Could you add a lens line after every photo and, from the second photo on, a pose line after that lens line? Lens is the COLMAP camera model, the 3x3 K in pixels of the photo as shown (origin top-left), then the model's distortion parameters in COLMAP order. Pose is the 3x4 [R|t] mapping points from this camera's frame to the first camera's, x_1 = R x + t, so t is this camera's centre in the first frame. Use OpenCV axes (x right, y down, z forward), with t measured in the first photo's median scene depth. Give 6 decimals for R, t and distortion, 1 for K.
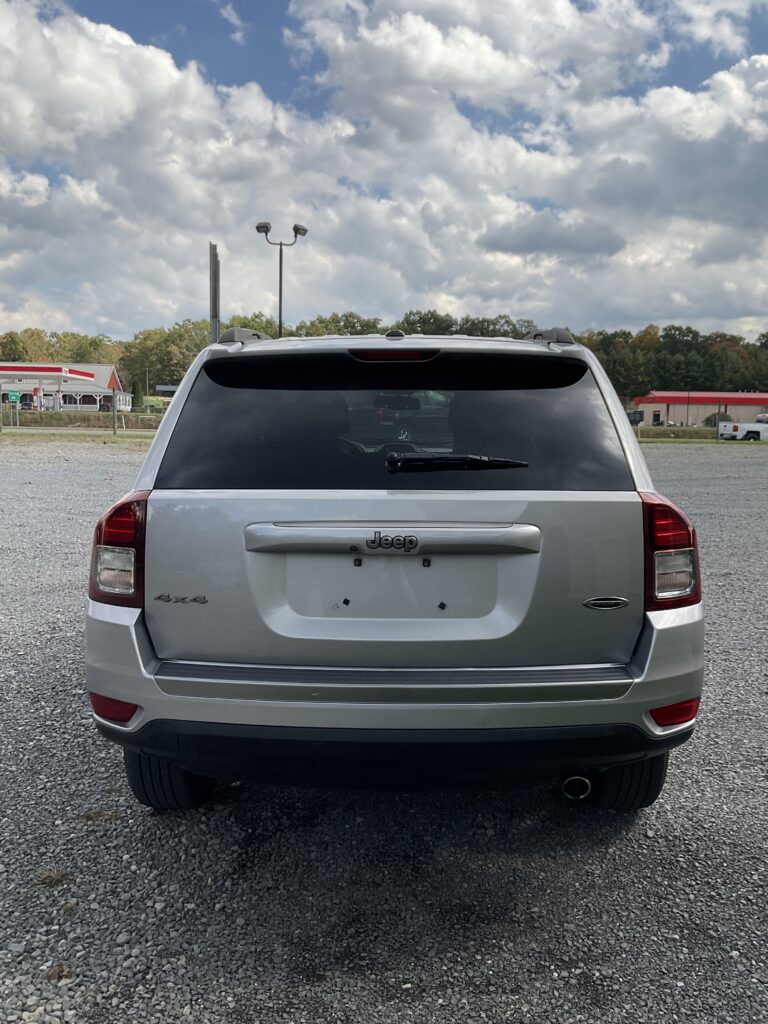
lens RADIAL K [[841.6, 0, 384.0], [0, 841.6, 512.0], [0, 0, 1]] dist [0.093380, -0.178145]
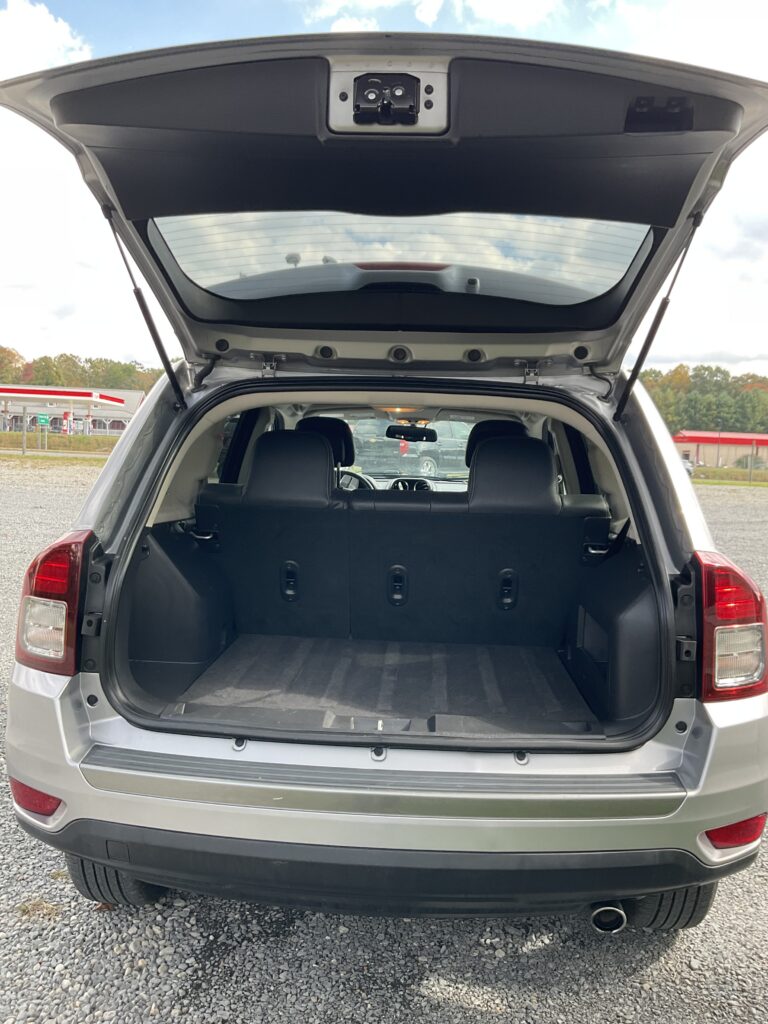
lens RADIAL K [[843.3, 0, 384.0], [0, 843.3, 512.0], [0, 0, 1]] dist [-0.001644, -0.005371]
pose [[0.999116, 0.028723, -0.030697, 0.025224], [-0.029843, 0.998880, -0.036705, -0.017842], [0.029608, 0.037589, 0.998855, 0.161827]]
